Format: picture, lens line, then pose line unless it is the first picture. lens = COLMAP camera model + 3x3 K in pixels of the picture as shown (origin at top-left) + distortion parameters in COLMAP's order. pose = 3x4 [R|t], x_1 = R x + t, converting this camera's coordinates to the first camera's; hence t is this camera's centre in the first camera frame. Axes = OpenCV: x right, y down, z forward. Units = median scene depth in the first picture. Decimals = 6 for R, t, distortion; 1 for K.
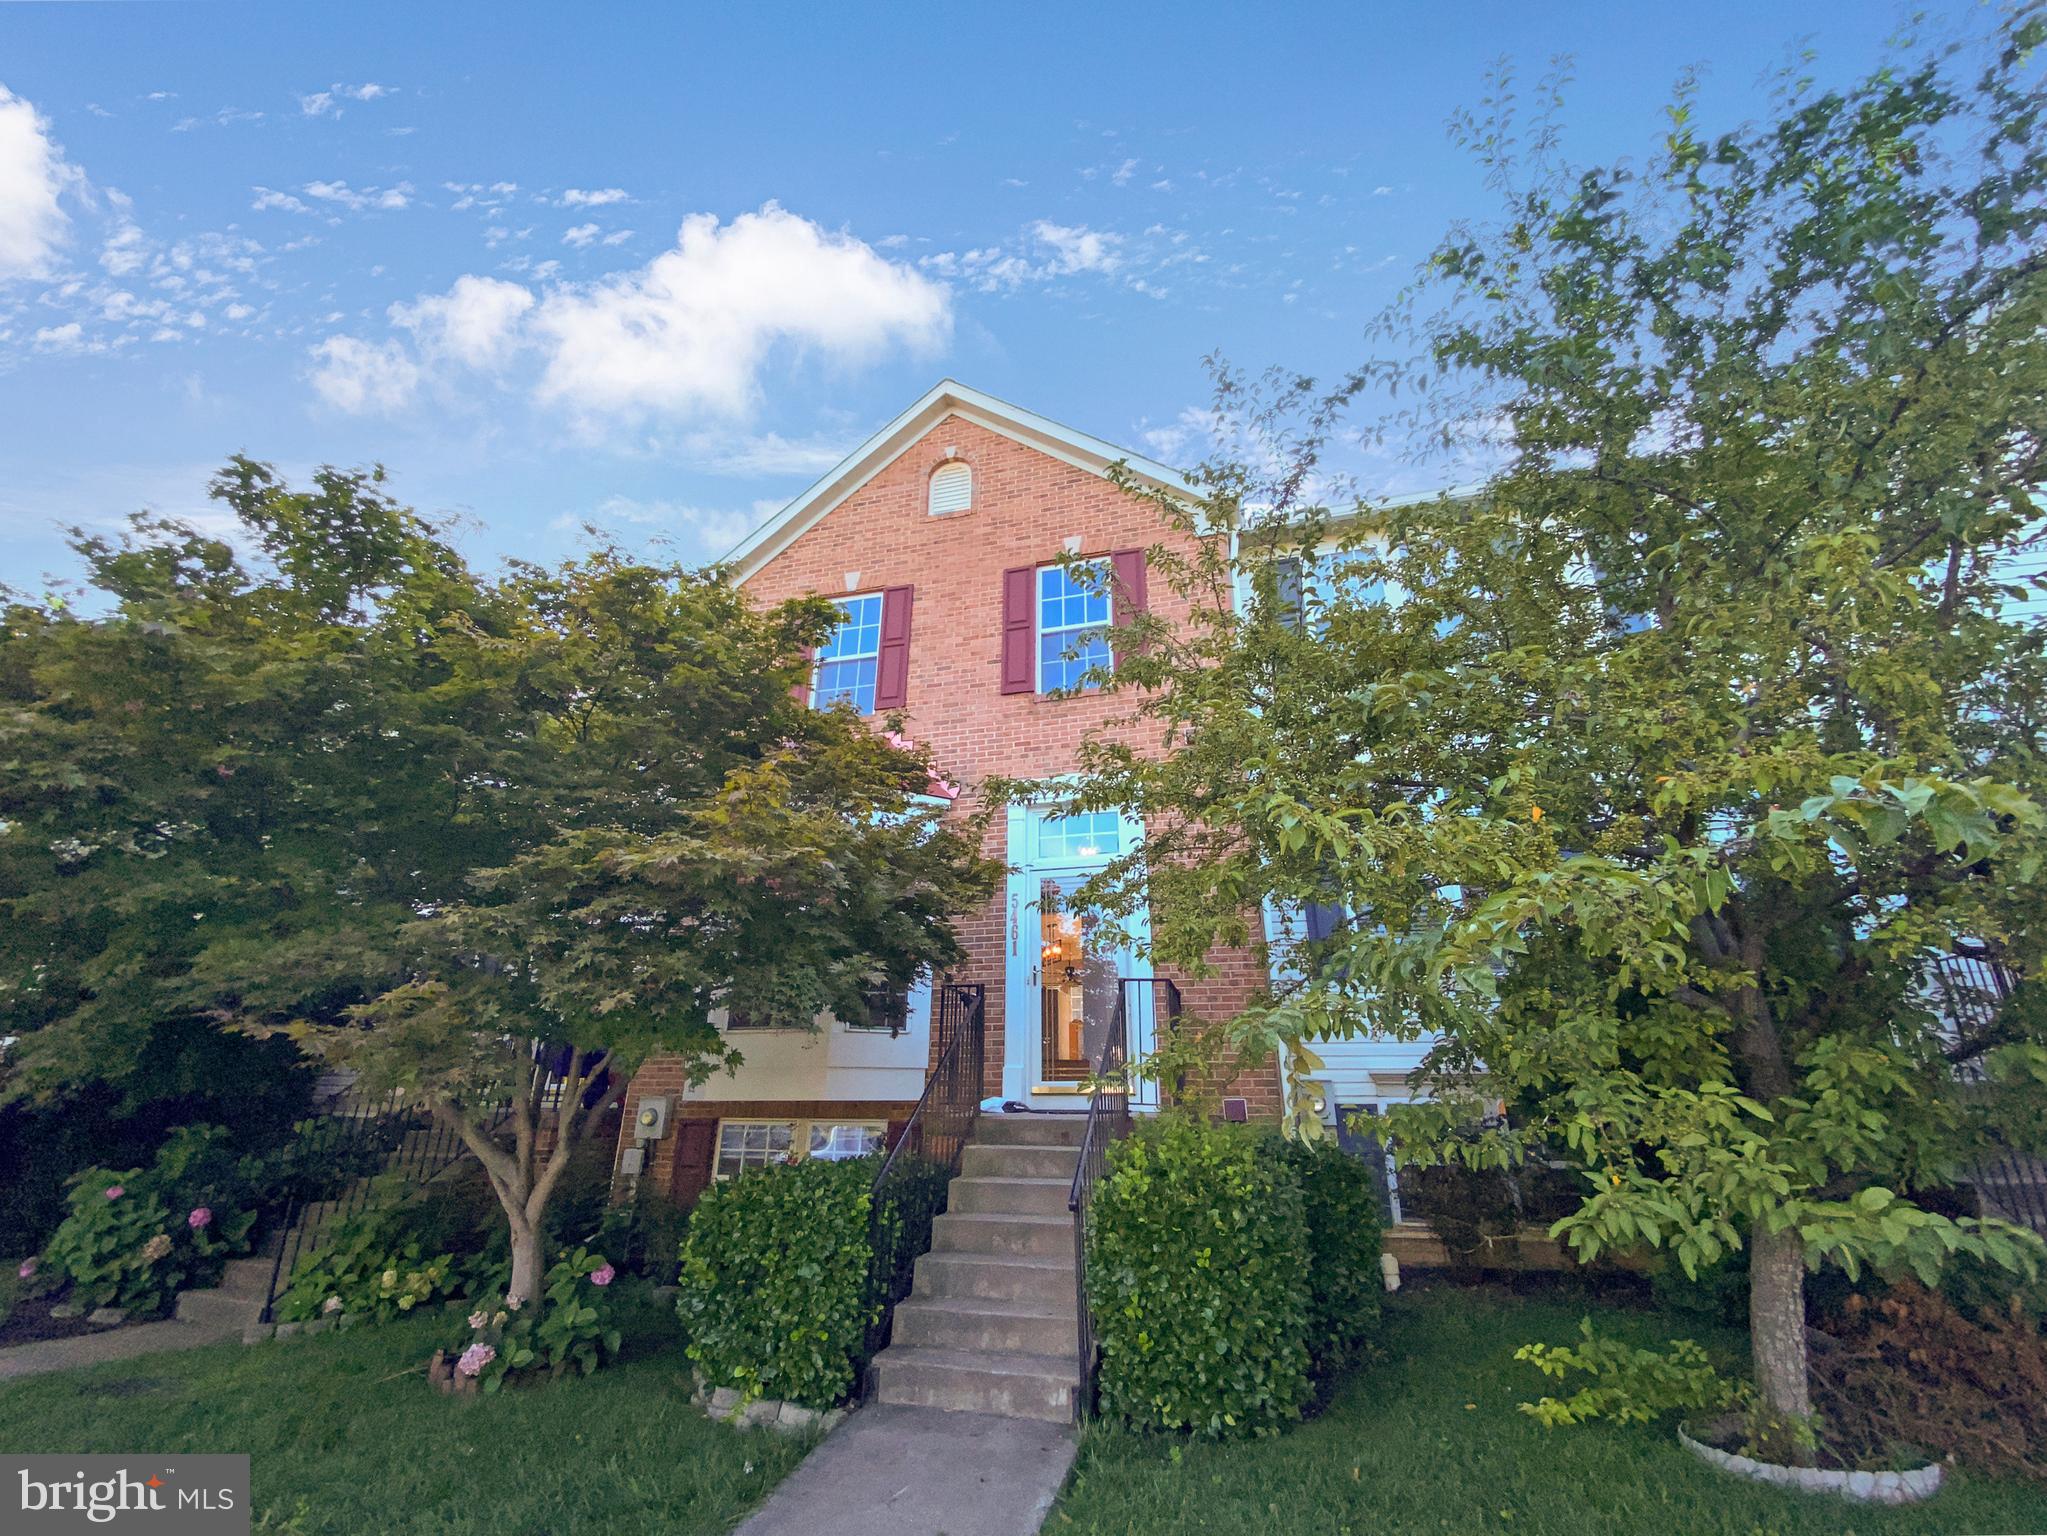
lens RADIAL K [[821.7, 0, 1016.4], [0, 821.7, 727.5], [0, 0, 1]] dist [0.000236, -0.006502]
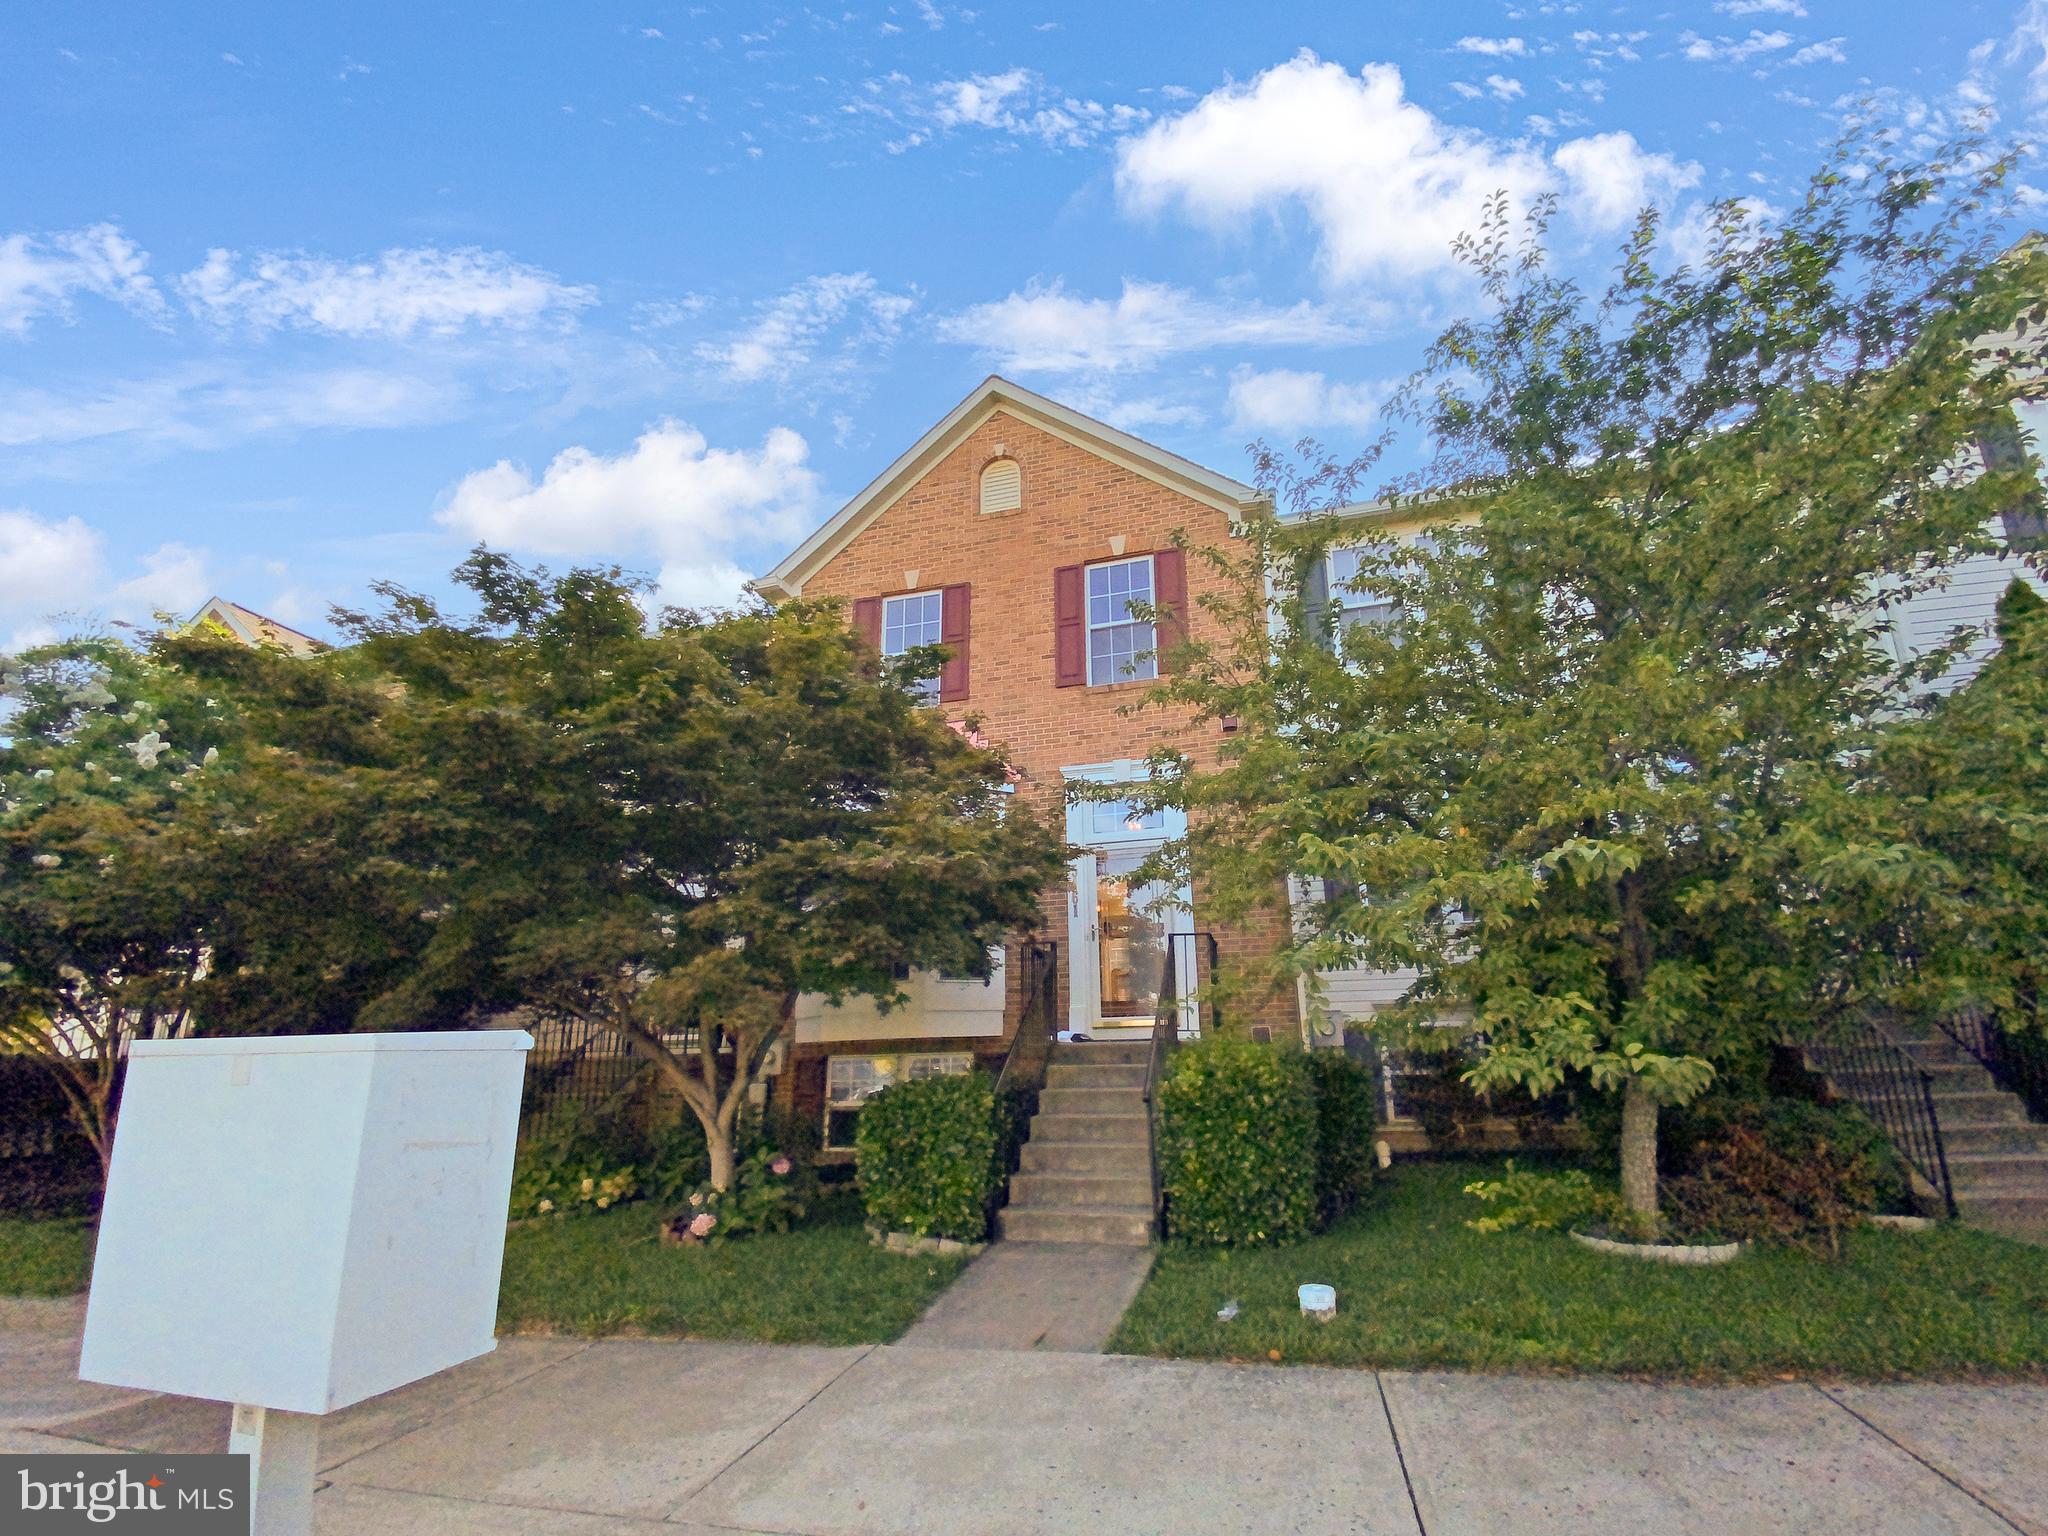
lens RADIAL K [[925.9, 0, 1041.6], [0, 925.9, 771.5], [0, 0, 1]] dist [0.022200, -0.021982]
pose [[0.999212, -0.020424, 0.034029, -0.142398], [0.015961, 0.991823, 0.126621, -0.146995], [-0.036337, -0.125978, 0.991367, -0.437920]]
